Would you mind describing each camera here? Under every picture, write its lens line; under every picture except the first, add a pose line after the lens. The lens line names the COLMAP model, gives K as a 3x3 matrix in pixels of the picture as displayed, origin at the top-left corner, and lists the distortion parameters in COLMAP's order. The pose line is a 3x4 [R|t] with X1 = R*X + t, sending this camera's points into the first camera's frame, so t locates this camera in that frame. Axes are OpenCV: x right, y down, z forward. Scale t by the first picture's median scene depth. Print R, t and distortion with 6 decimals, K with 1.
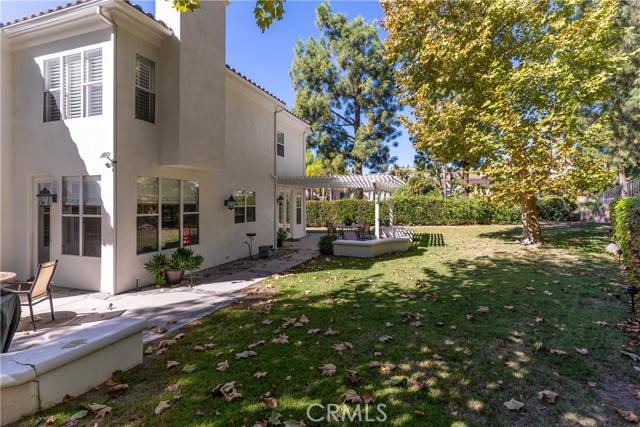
lens RADIAL K [[312.3, 0, 327.1], [0, 312.3, 202.6], [0, 0, 1]] dist [0.000445, 0.000045]
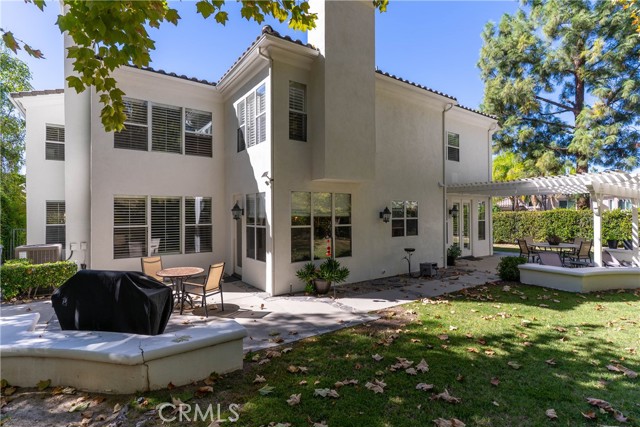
lens RADIAL K [[316.3, 0, 320.0], [0, 316.3, 213.5], [0, 0, 1]] dist [0.000559, 0.000816]
pose [[0.815415, -0.005991, -0.578846, 0.115080], [0.004415, 0.999982, -0.004130, -0.001200], [0.578860, 0.000812, 0.815427, 0.139963]]
